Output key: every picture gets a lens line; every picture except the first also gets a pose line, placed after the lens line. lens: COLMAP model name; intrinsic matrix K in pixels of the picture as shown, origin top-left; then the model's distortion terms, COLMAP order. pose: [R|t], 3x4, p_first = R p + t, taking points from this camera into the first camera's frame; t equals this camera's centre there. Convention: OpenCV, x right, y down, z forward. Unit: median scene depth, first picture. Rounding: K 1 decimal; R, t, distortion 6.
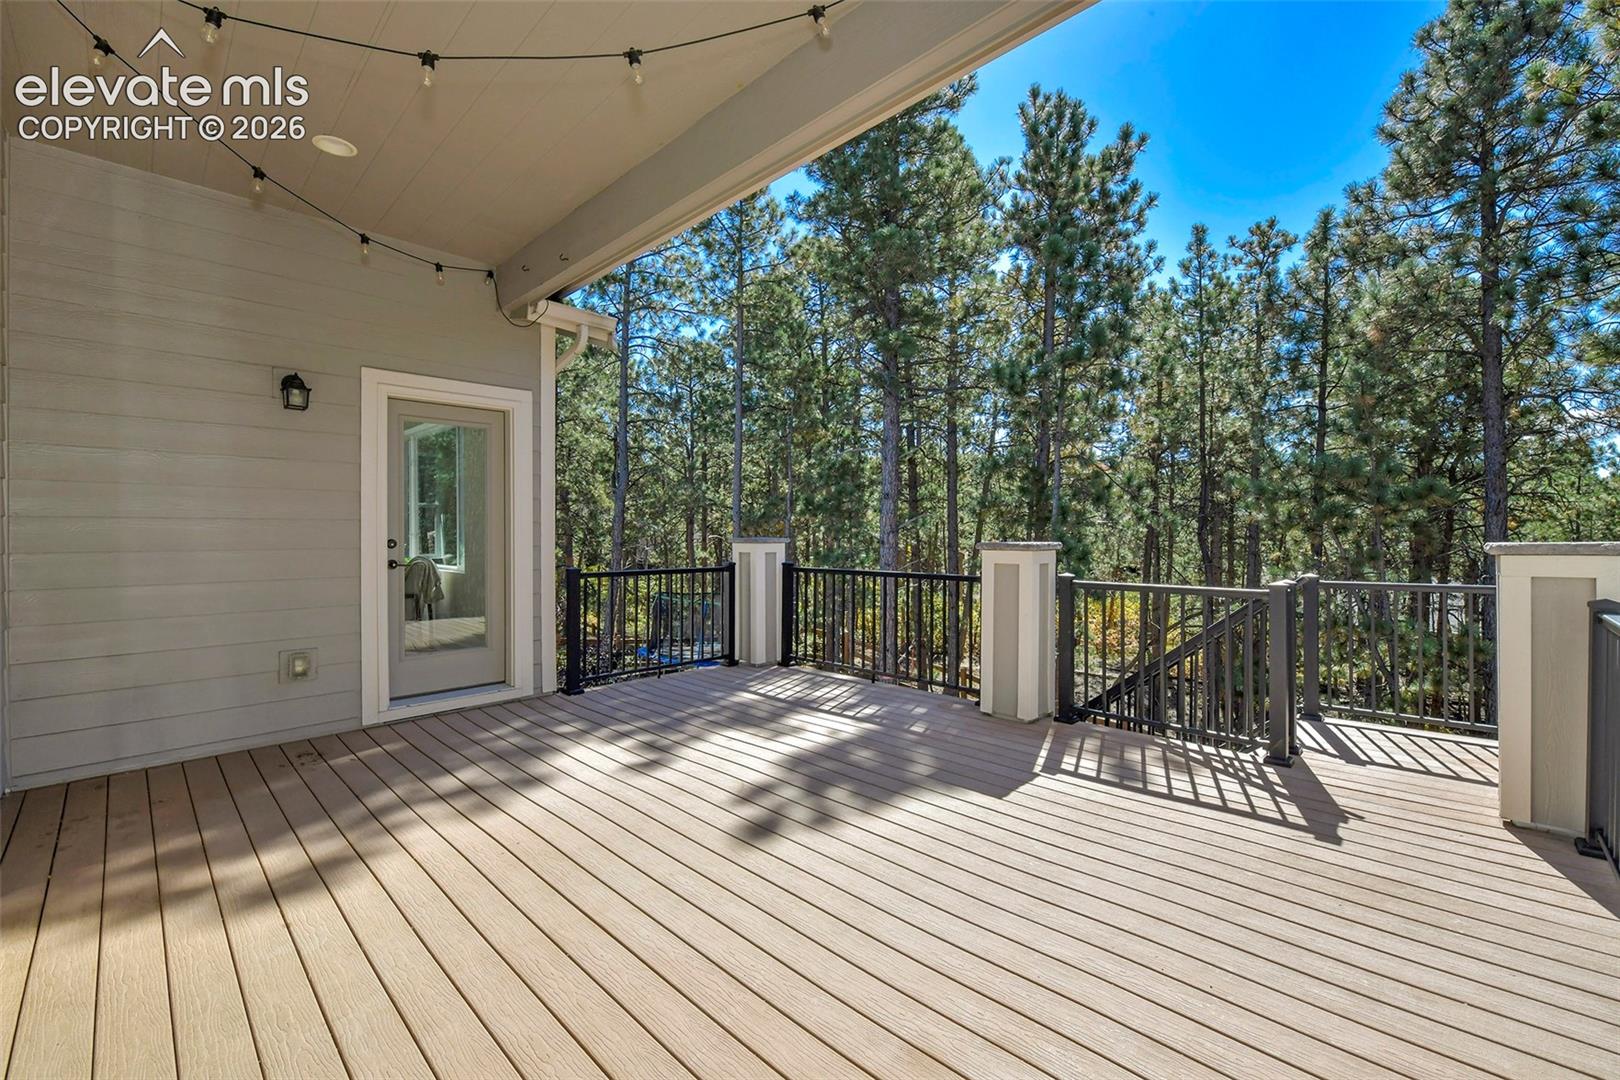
lens RADIAL K [[687.4, 0, 830.0], [0, 687.4, 541.0], [0, 0, 1]] dist [-0.002234, -0.000136]
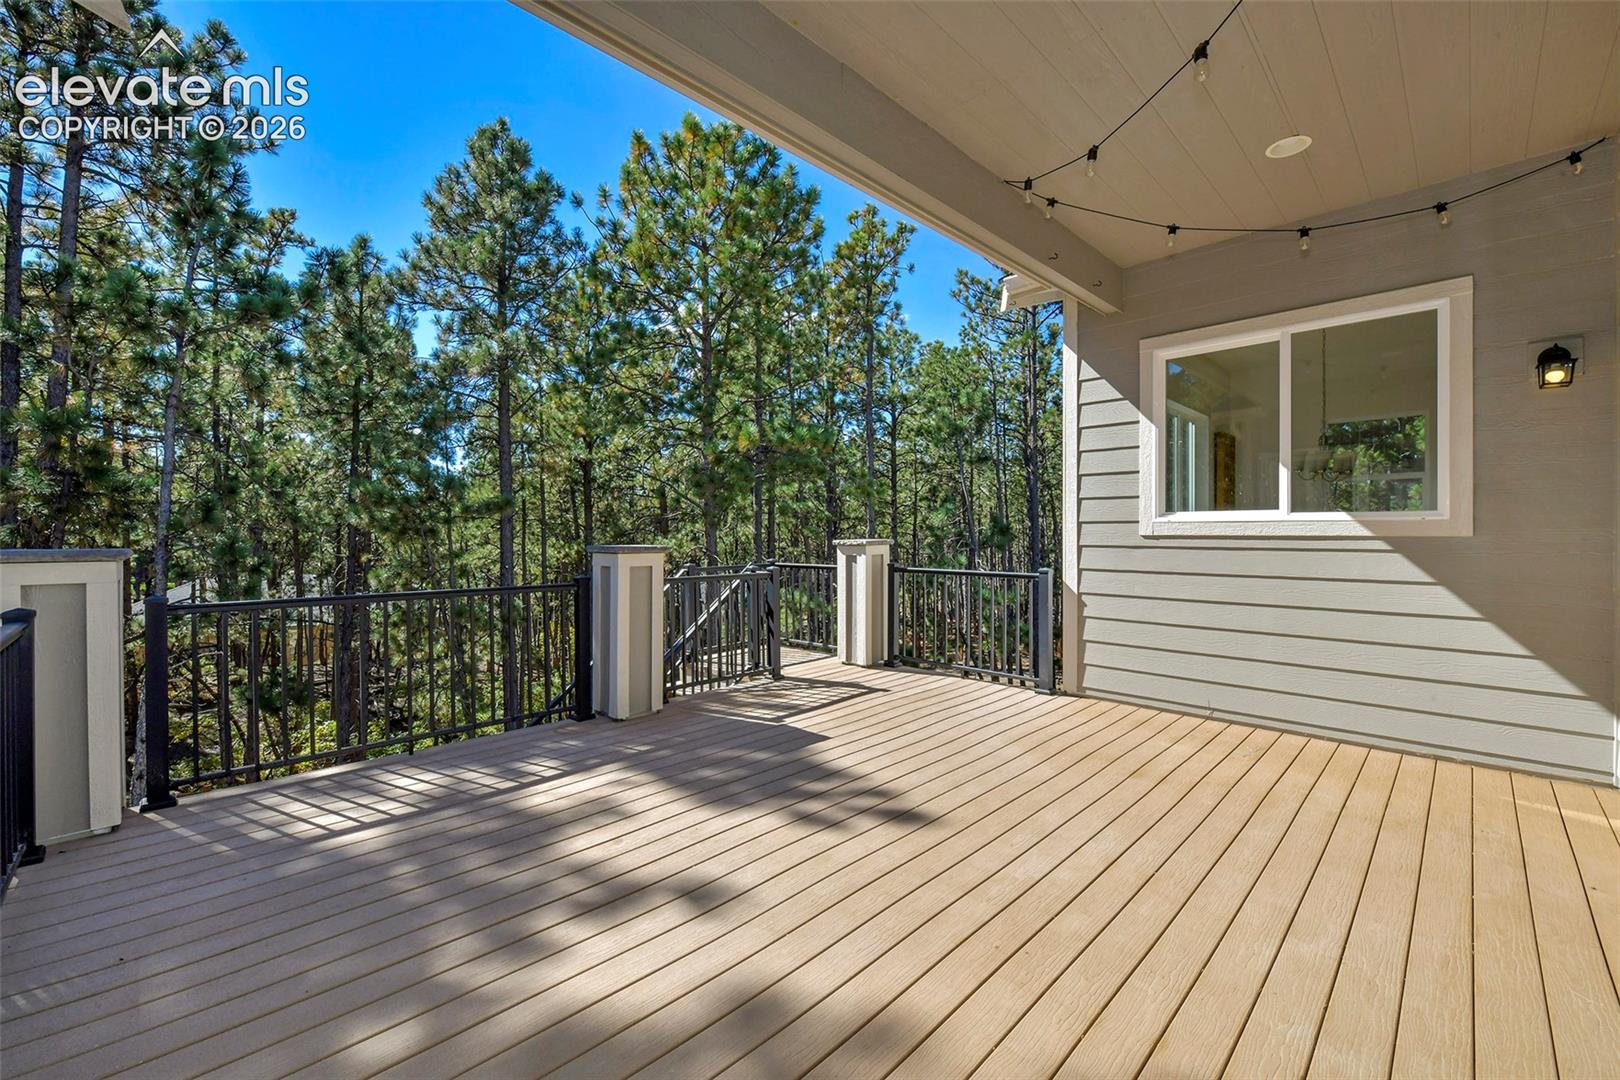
lens RADIAL K [[687.4, 0, 830.0], [0, 687.4, 541.0], [0, 0, 1]] dist [-0.002234, -0.000136]
pose [[-0.020989, -0.007369, 0.999753, -0.865298], [0.011844, 0.999901, 0.007619, 0.002205], [-0.999710, 0.012001, -0.020899, 0.874227]]
